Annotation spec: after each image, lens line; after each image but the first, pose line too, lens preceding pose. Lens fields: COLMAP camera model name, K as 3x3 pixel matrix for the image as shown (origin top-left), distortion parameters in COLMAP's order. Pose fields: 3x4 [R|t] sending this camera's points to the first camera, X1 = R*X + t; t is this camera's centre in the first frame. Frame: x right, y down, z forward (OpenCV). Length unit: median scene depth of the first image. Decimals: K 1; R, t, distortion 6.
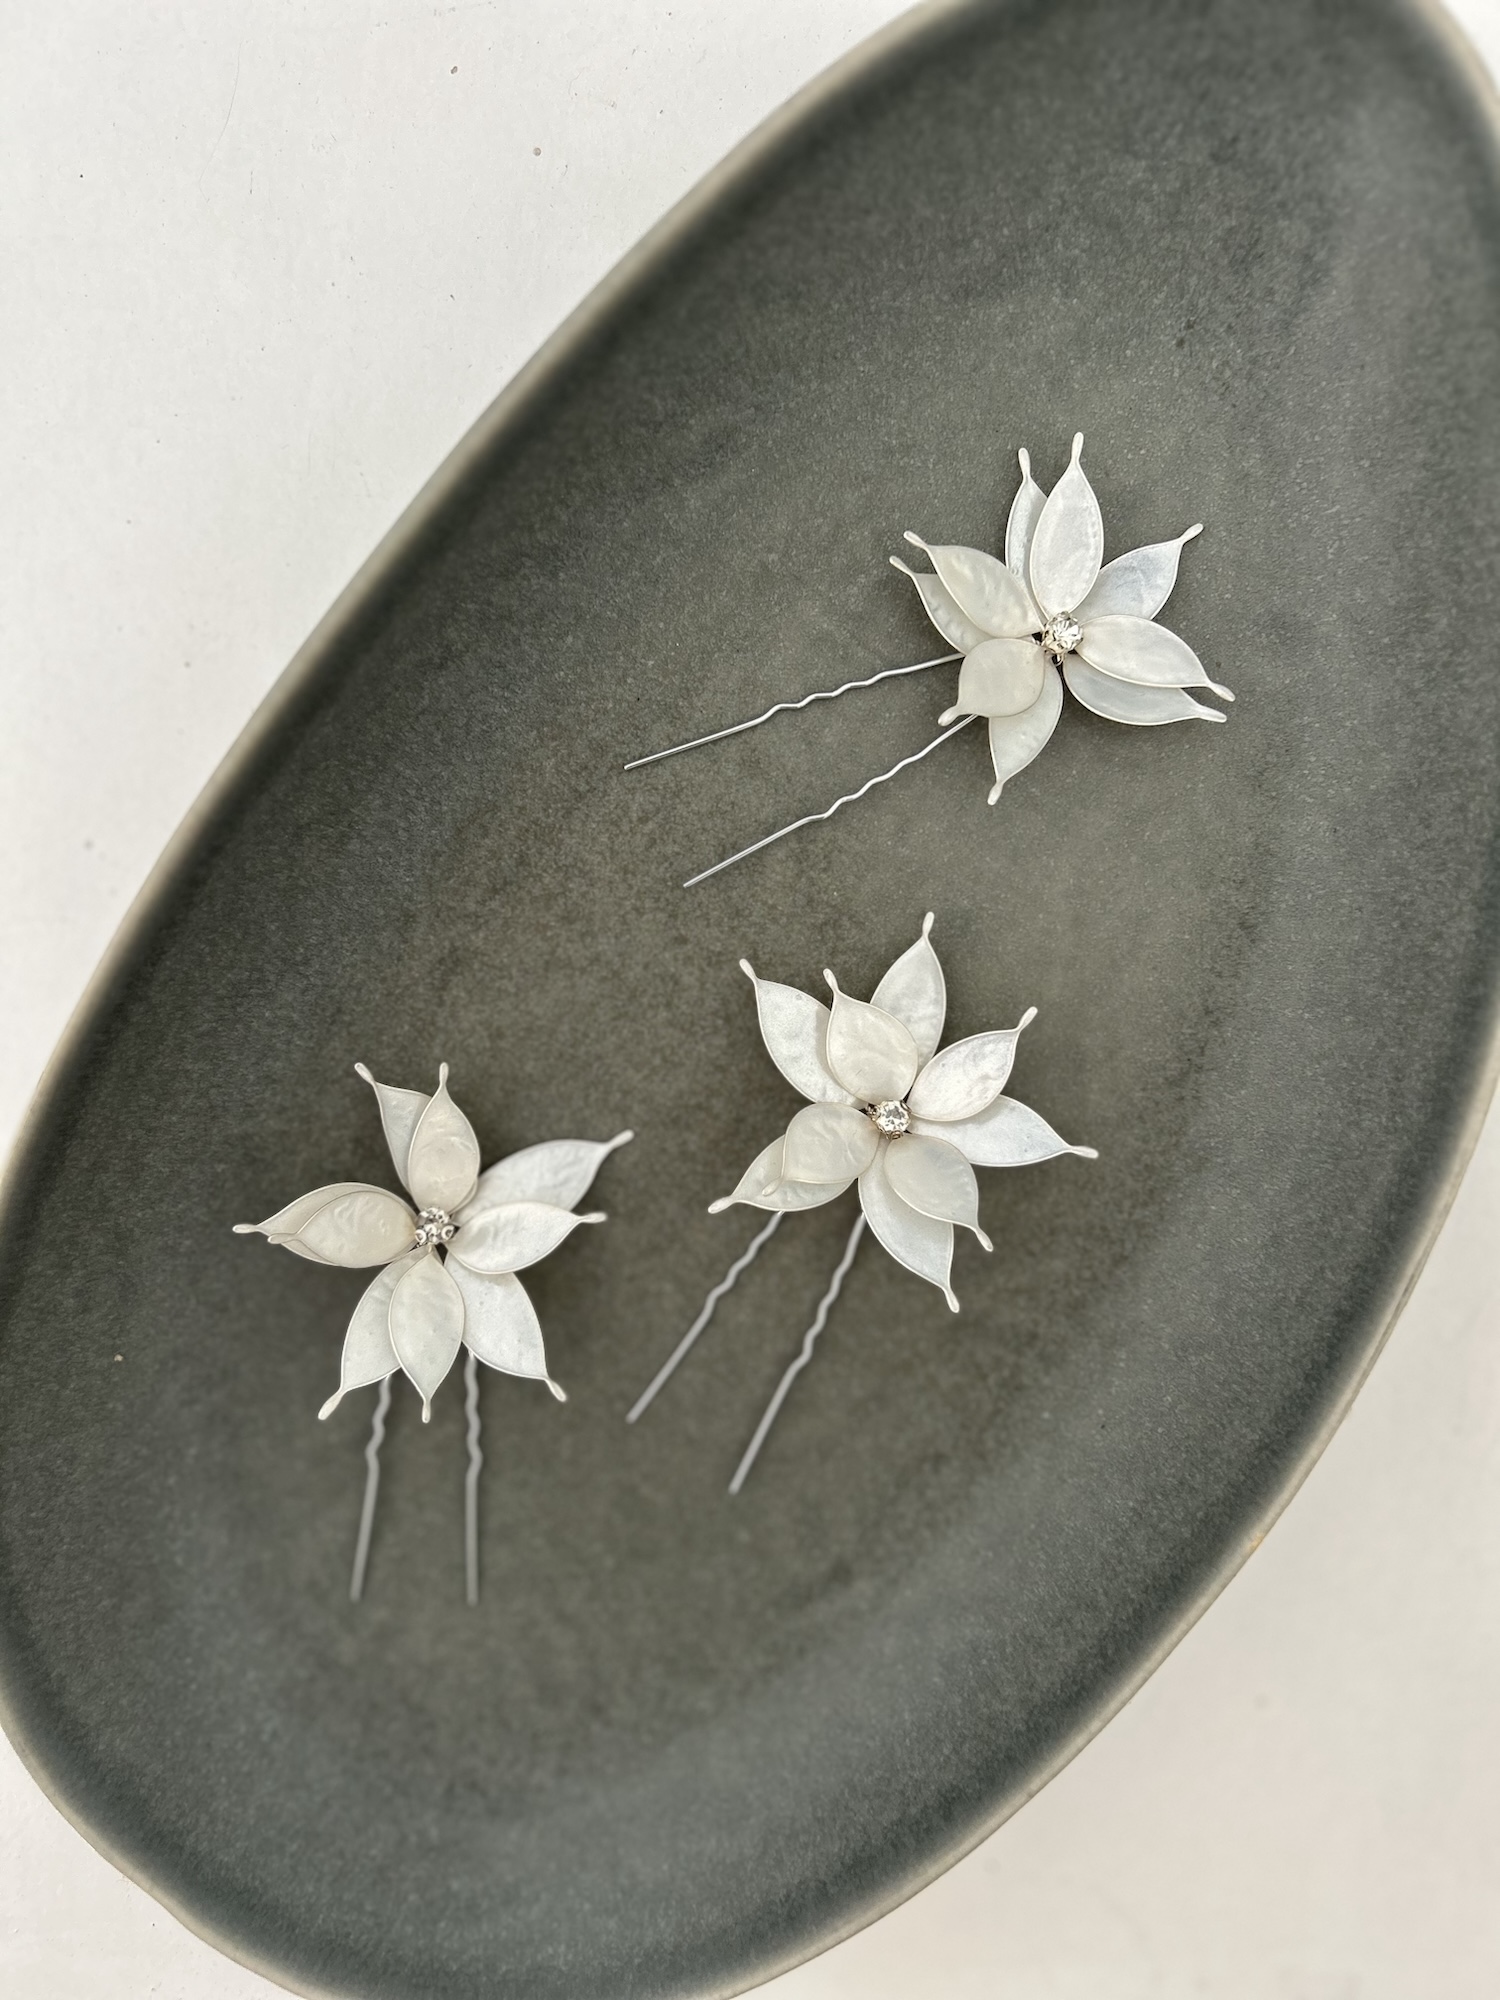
lens RADIAL K [[1461.5, 0, 737.3], [0, 1461.5, 1006.7], [0, 0, 1]] dist [-0.016779, -0.016035]
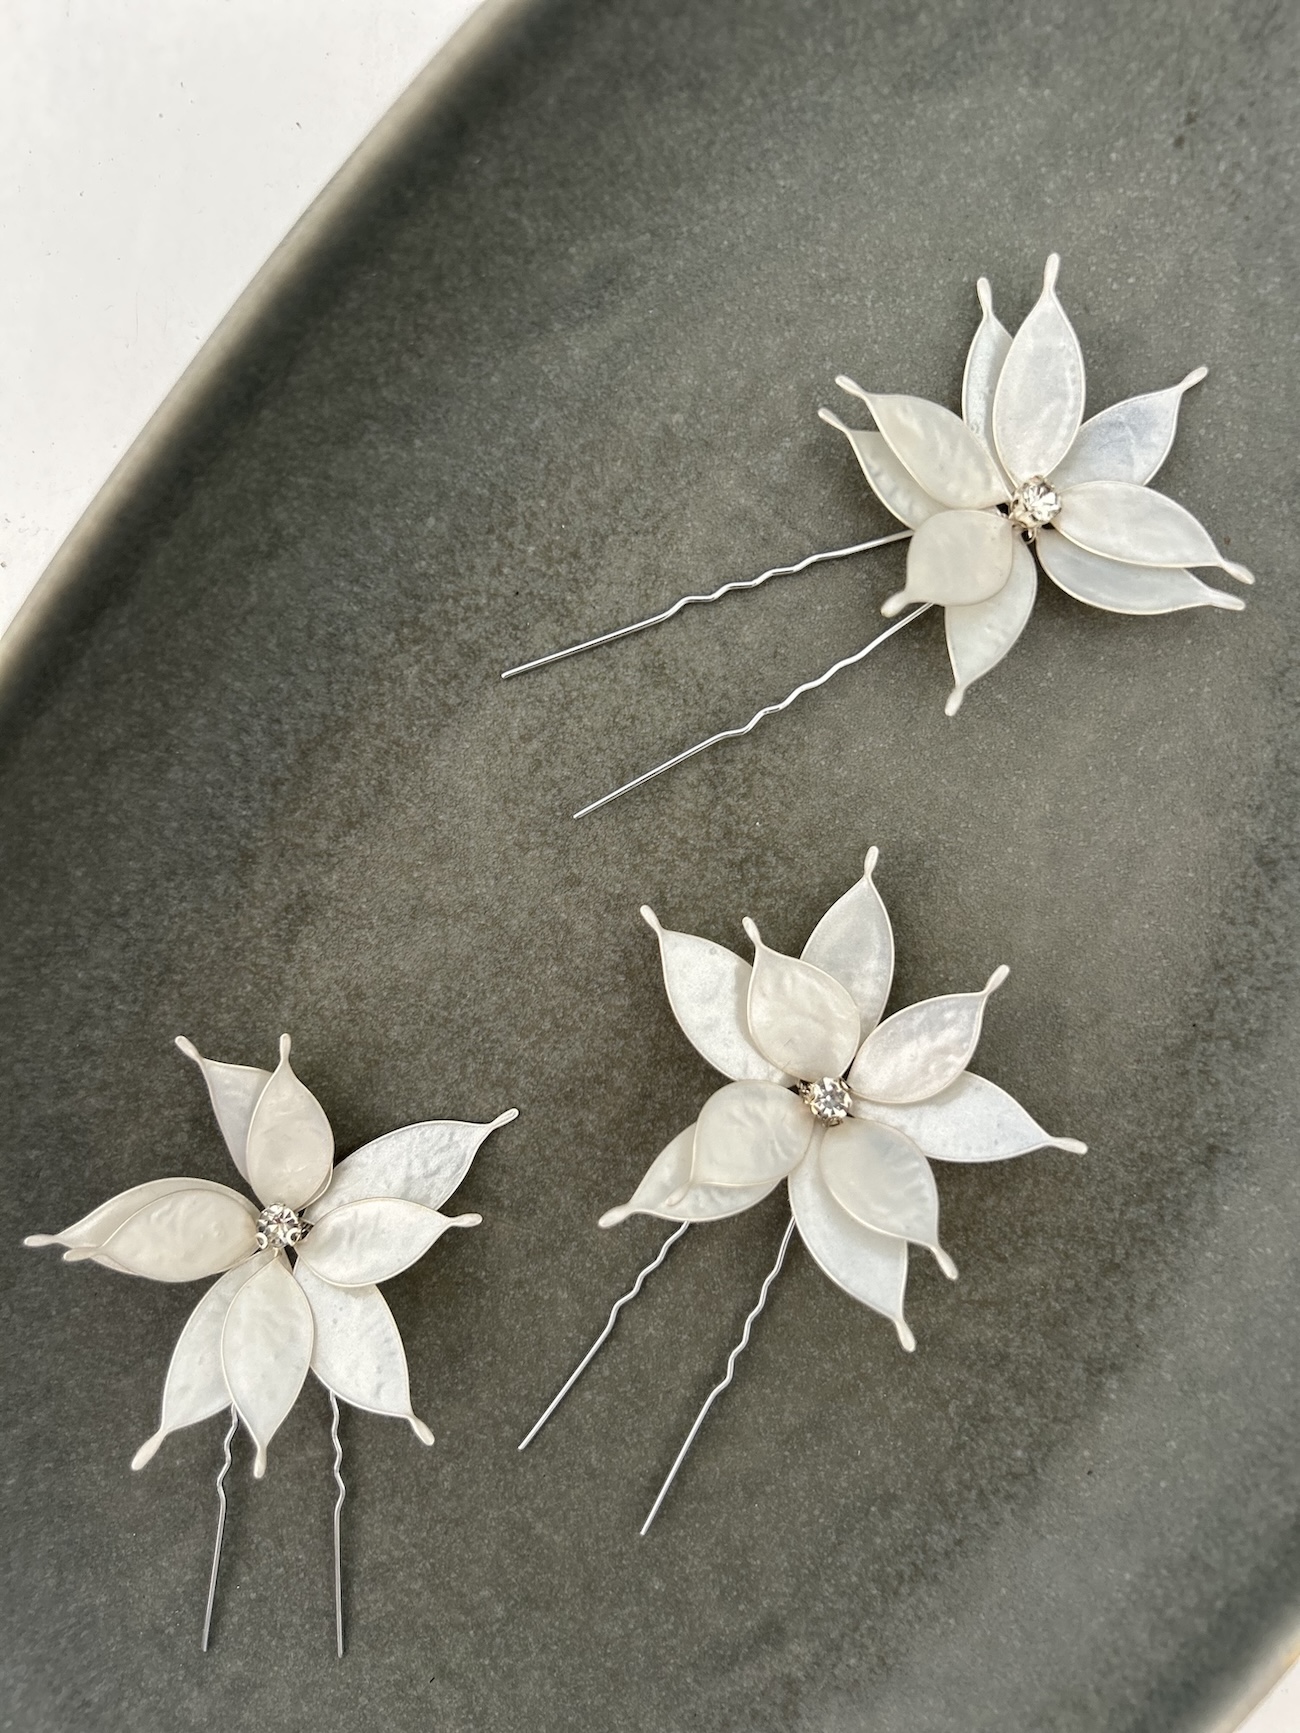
lens RADIAL K [[1266.3, 0, 657.2], [0, 1266.3, 864.7], [0, 0, 1]] dist [-0.016779, -0.016035]
pose [[0.999214, -0.006846, -0.039055, 0.039087], [0.006285, 0.999875, -0.014483, -0.046151], [0.039149, 0.014227, 0.999132, 0.290778]]
